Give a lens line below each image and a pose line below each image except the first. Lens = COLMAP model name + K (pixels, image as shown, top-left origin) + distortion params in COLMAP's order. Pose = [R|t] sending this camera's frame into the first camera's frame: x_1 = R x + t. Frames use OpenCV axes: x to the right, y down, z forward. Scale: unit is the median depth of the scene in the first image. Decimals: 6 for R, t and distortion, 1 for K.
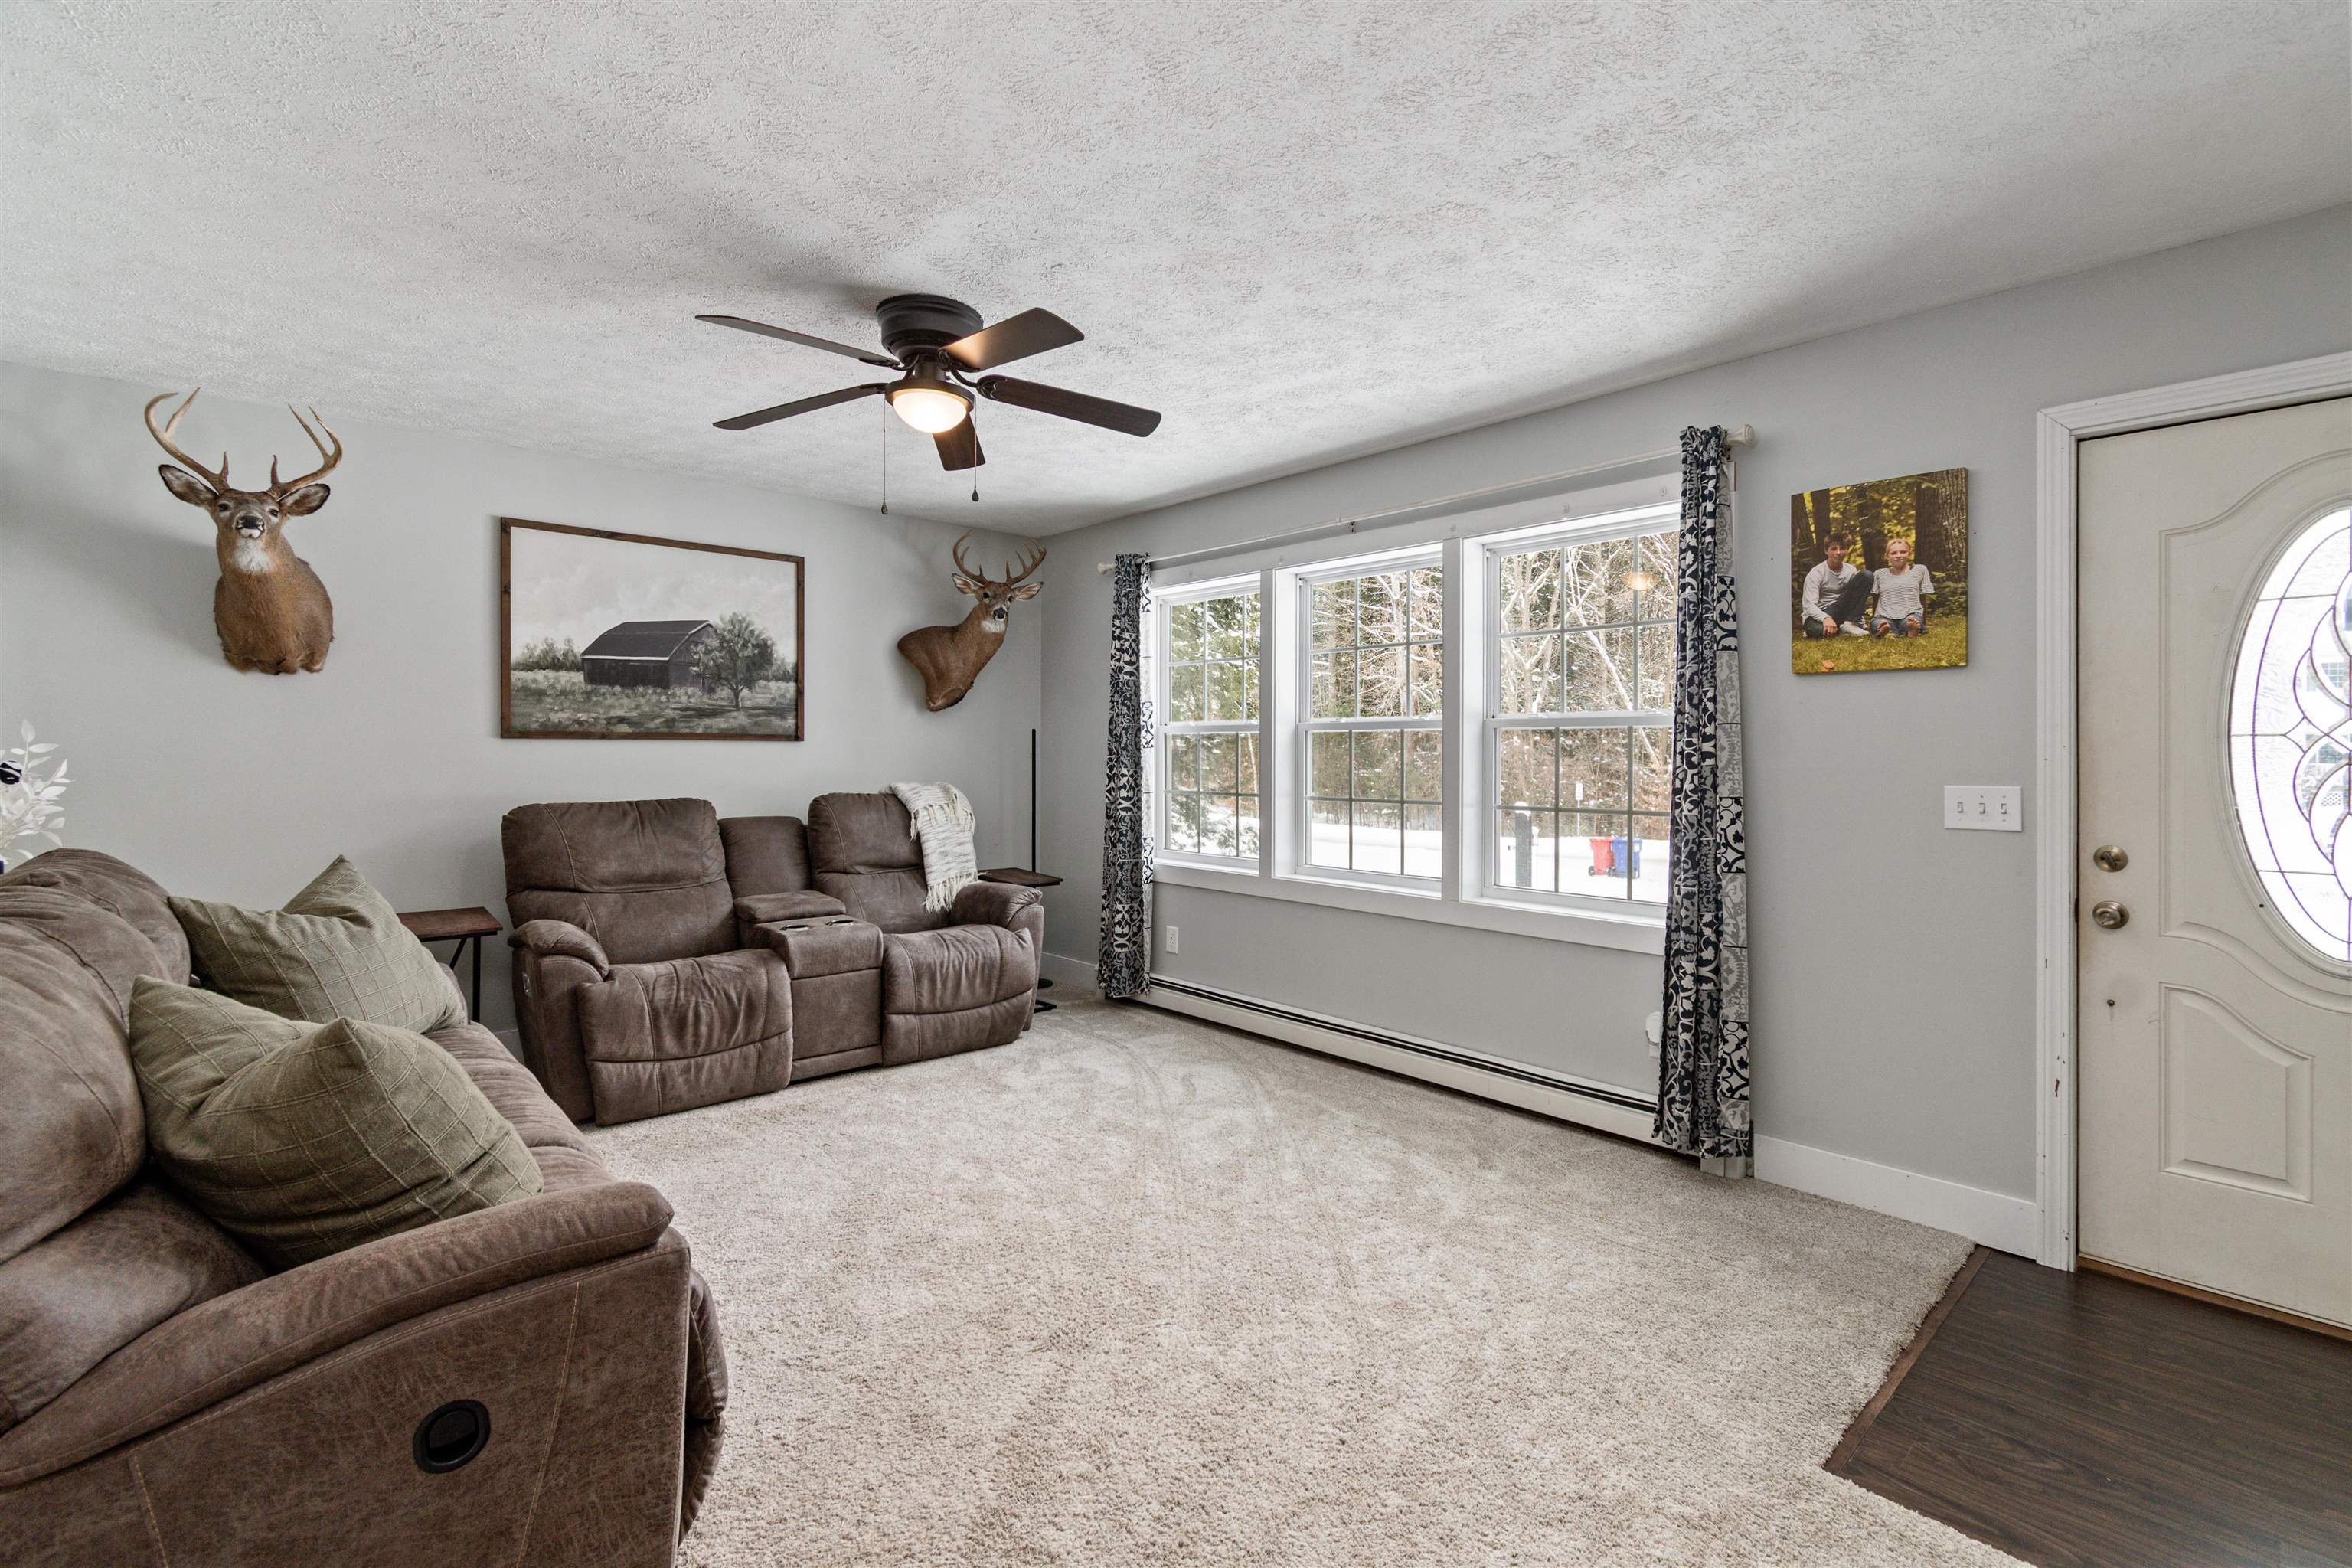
lens RADIAL K [[1048.4, 0, 1191.6], [0, 1048.4, 752.0], [0, 0, 1]] dist [0.001402, -0.000492]
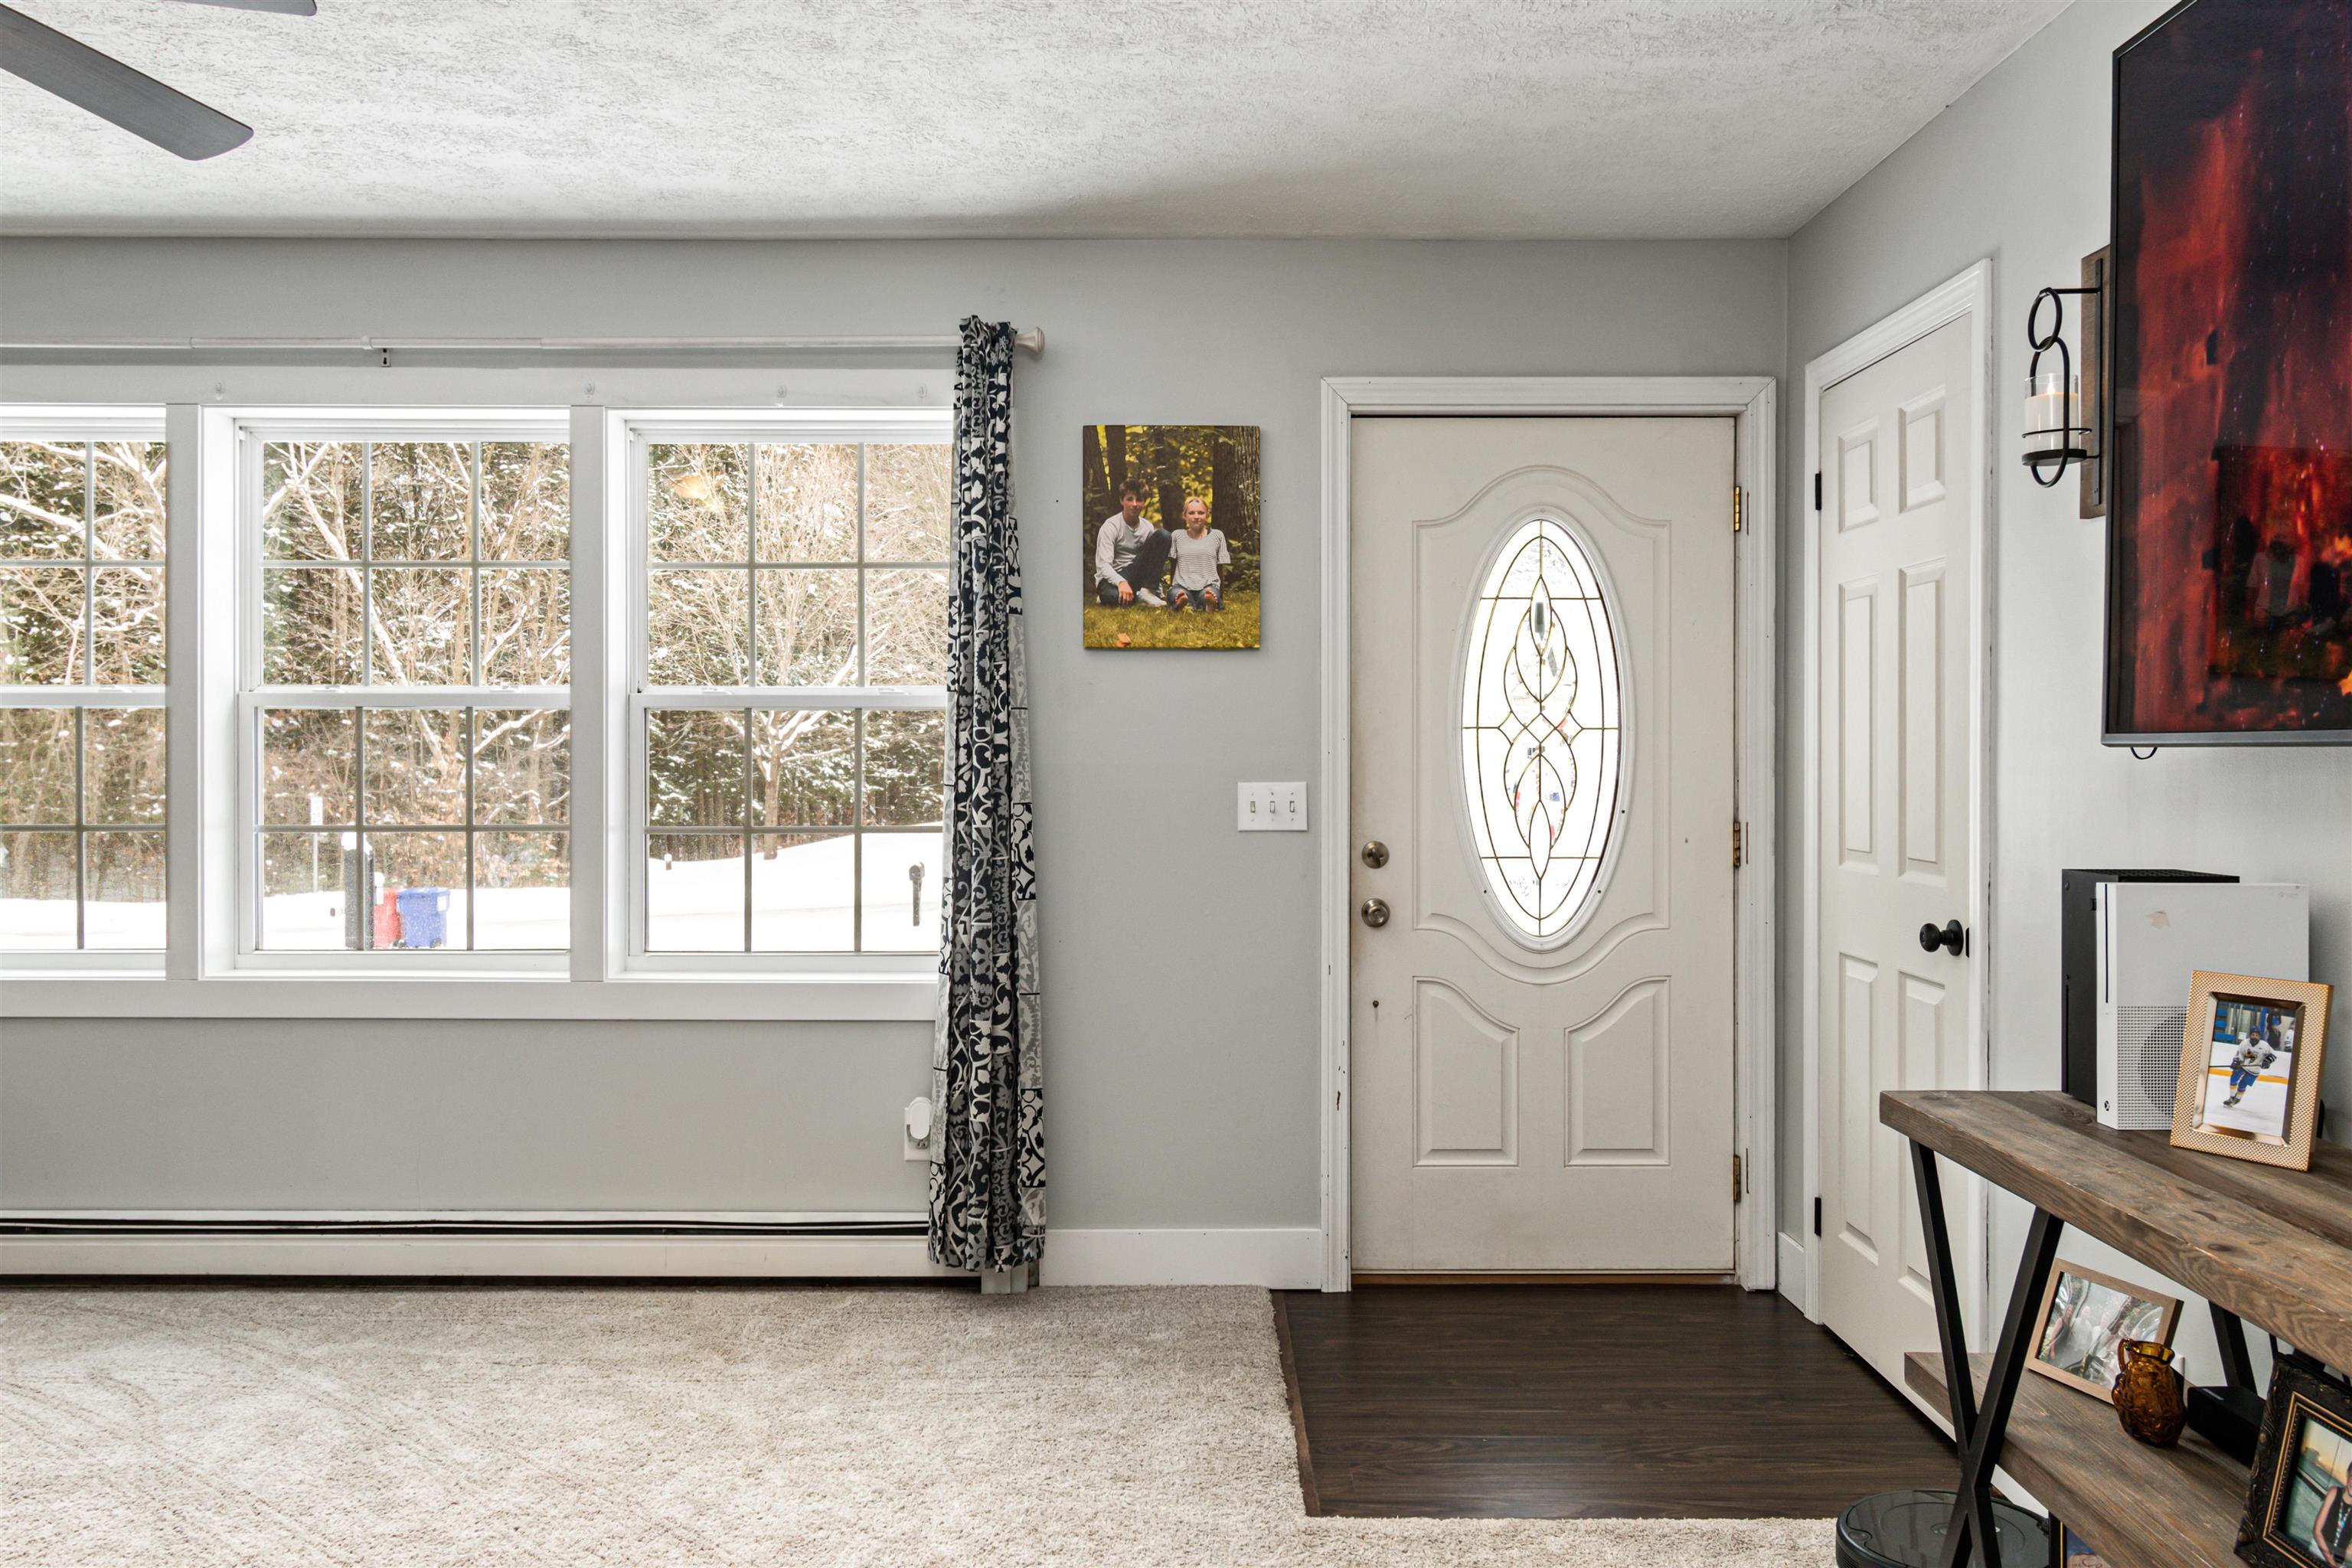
lens RADIAL K [[1827.2, 0, 1190.0], [0, 1827.2, 748.0], [0, 0, 1]] dist [0.000392, -0.006749]
pose [[0.674468, -0.003875, 0.738294, -0.408206], [0.000901, 0.999990, 0.004425, -0.003682], [-0.738304, -0.002320, 0.674464, -0.006998]]
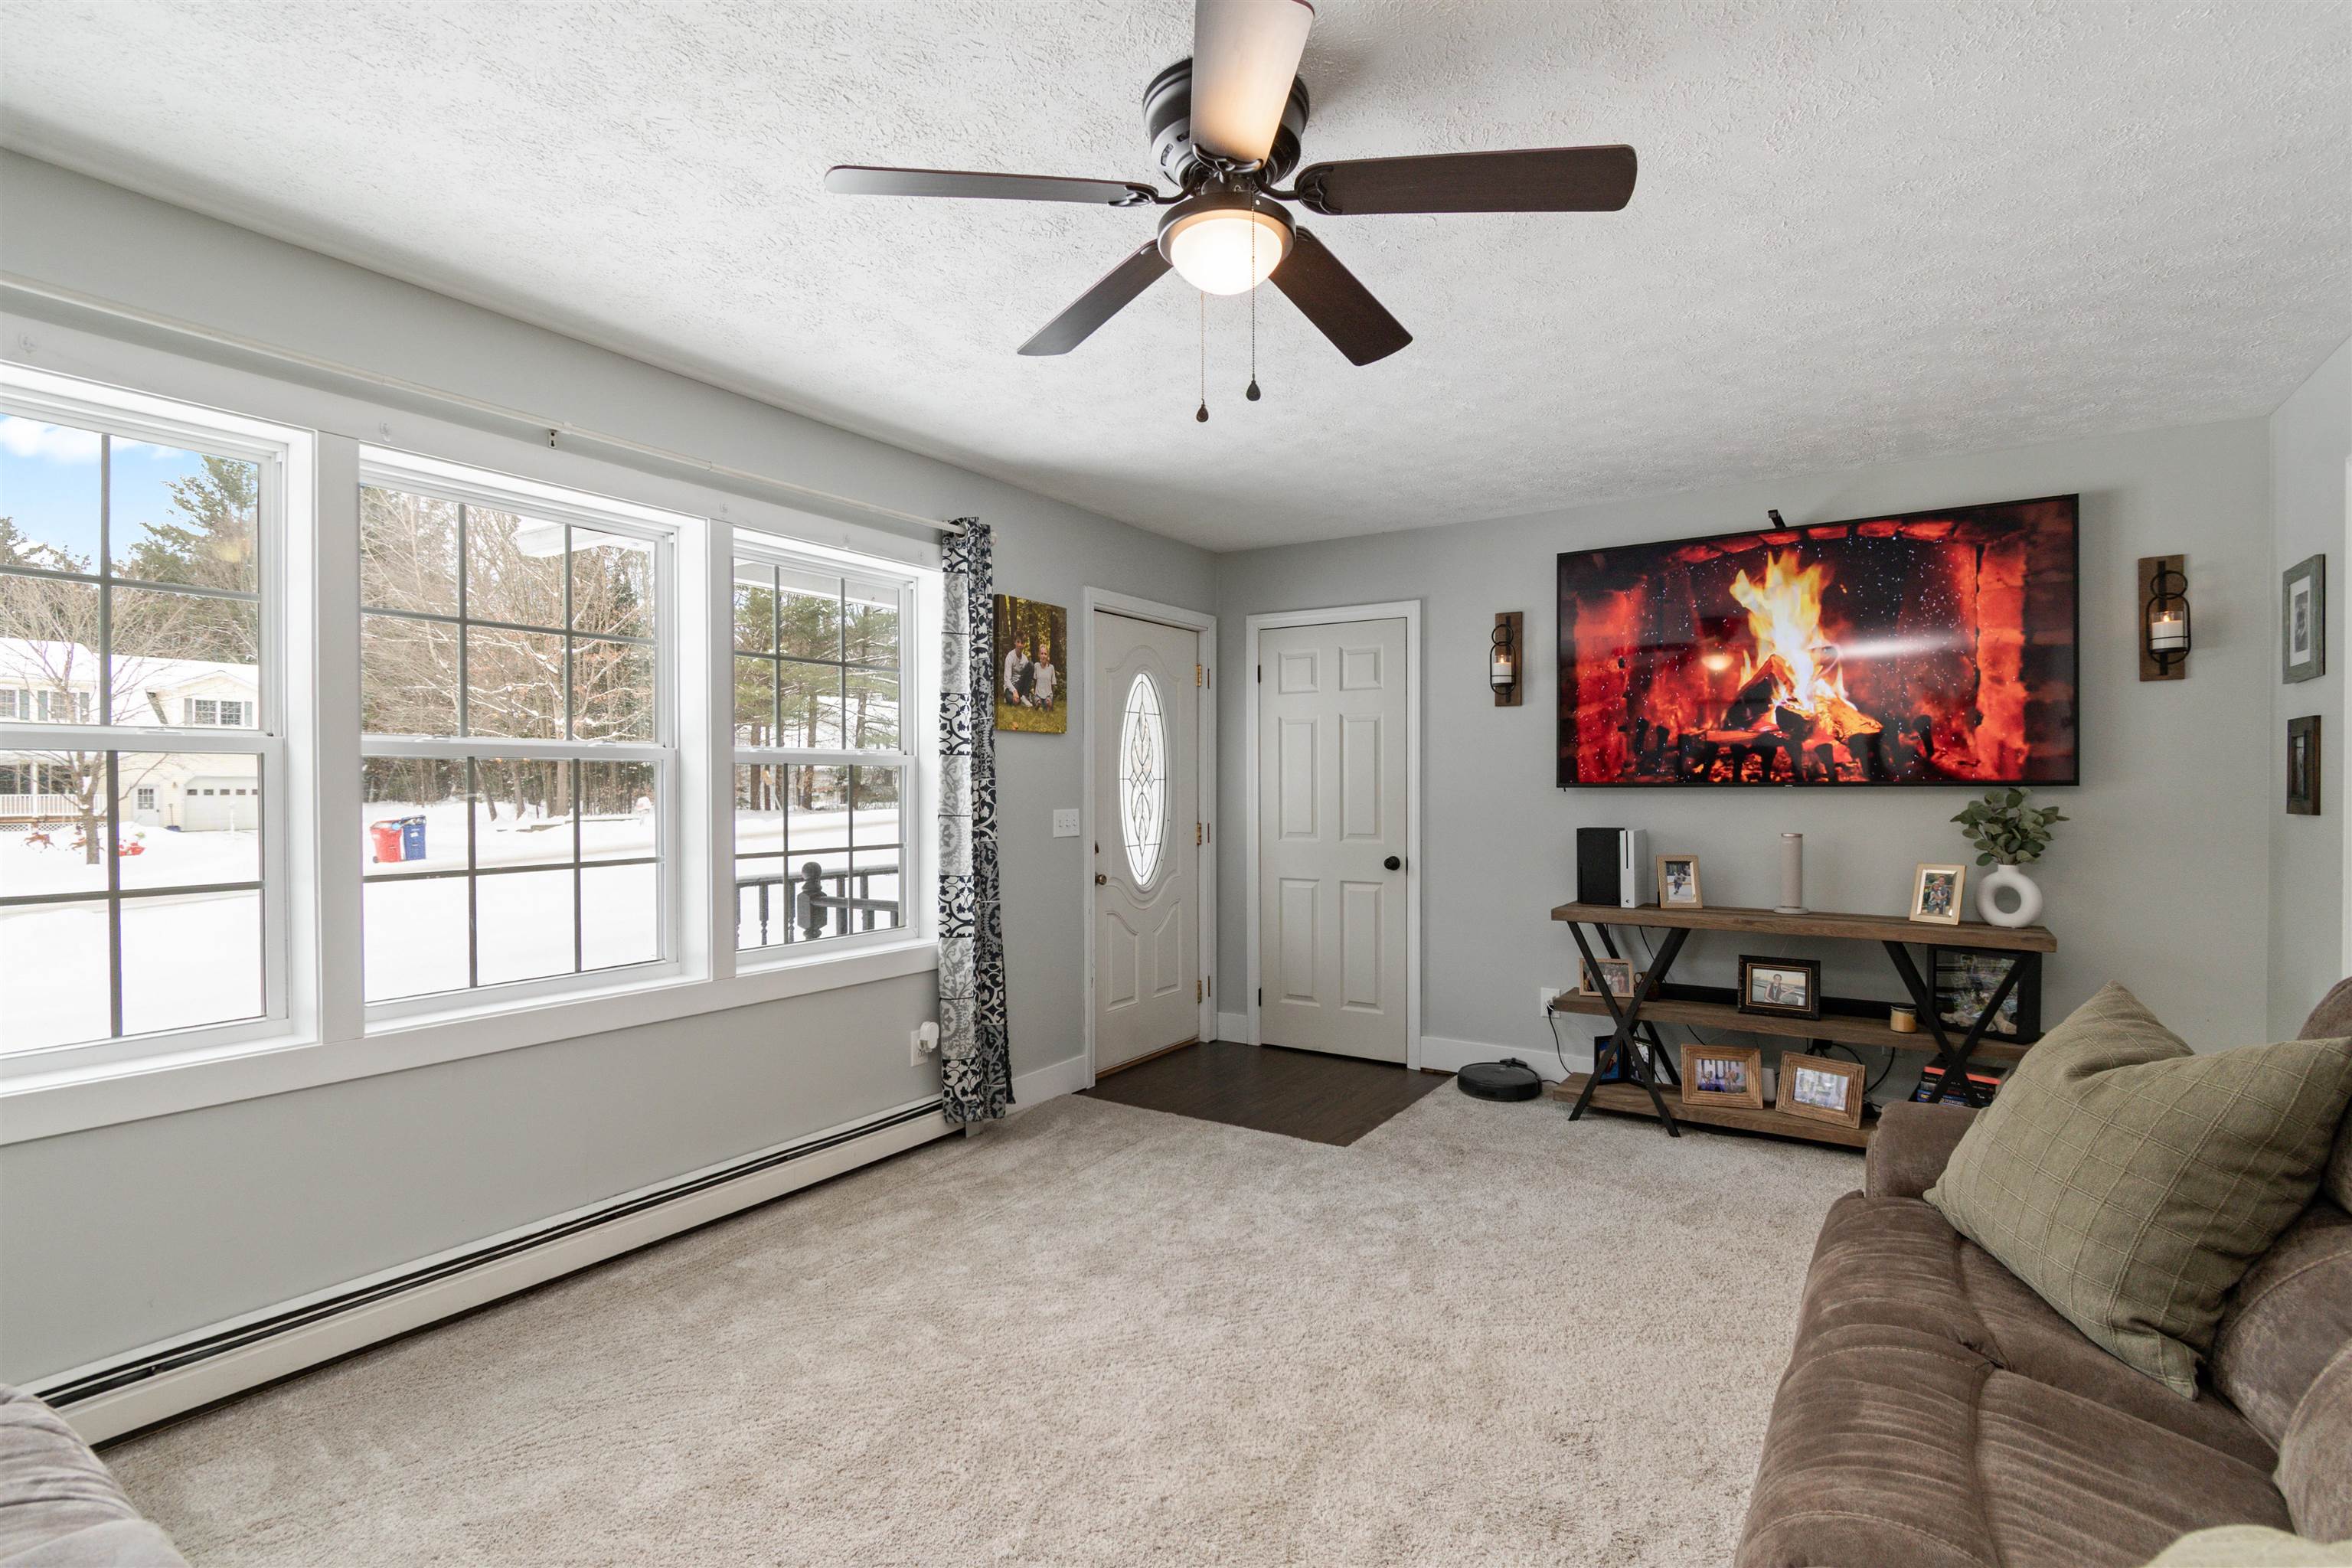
lens RADIAL K [[1111.5, 0, 1196.9], [0, 1111.5, 776.5], [0, 0, 1]] dist [-0.000139, -0.000327]
pose [[-0.259840, 0.004801, 0.965640, -0.843257], [0.000697, 0.999988, -0.004785, -0.008018], [-0.965651, -0.000570, -0.259841, 1.121334]]
